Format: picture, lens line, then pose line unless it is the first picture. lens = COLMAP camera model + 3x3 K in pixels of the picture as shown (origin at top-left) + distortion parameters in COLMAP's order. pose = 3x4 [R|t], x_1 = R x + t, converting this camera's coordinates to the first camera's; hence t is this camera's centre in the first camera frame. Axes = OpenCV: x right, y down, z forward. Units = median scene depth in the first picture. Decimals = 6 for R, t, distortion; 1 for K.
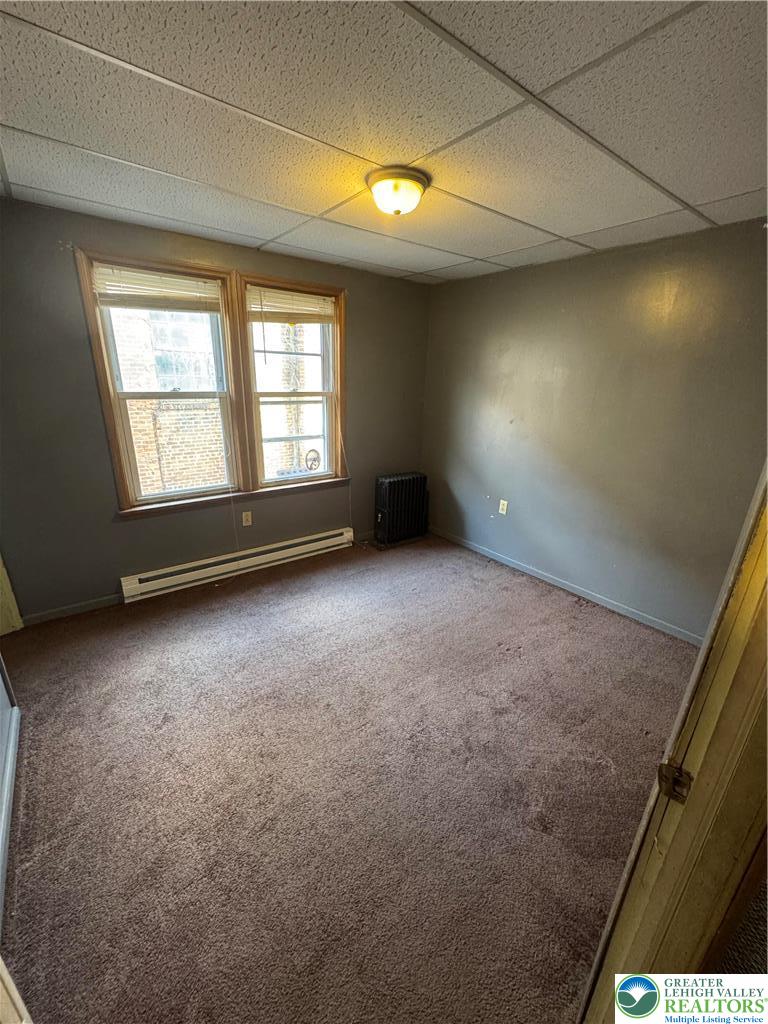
lens RADIAL K [[407.2, 0, 385.0], [0, 407.2, 508.6], [0, 0, 1]] dist [-0.000804, -0.000219]
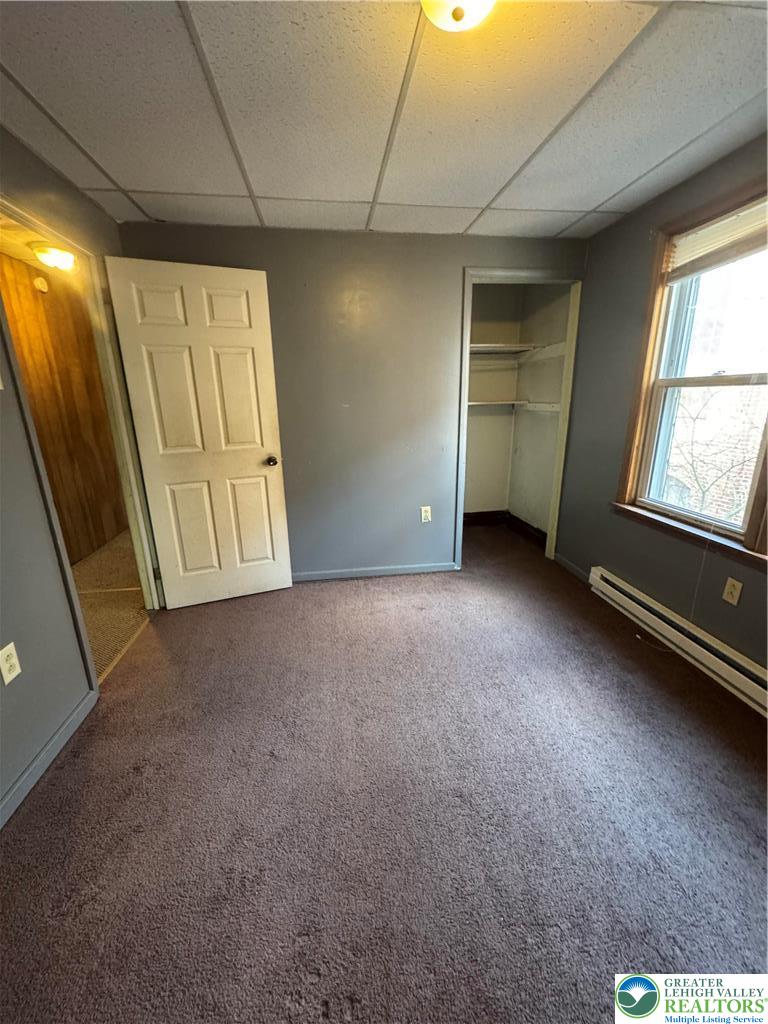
lens RADIAL K [[407.2, 0, 386.8], [0, 407.2, 517.3], [0, 0, 1]] dist [-0.000804, -0.000219]
pose [[-0.480881, 0.232012, -0.845532, 0.410033], [-0.273826, 0.876377, 0.396210, -0.182082], [0.832930, 0.422058, -0.357902, 0.832579]]
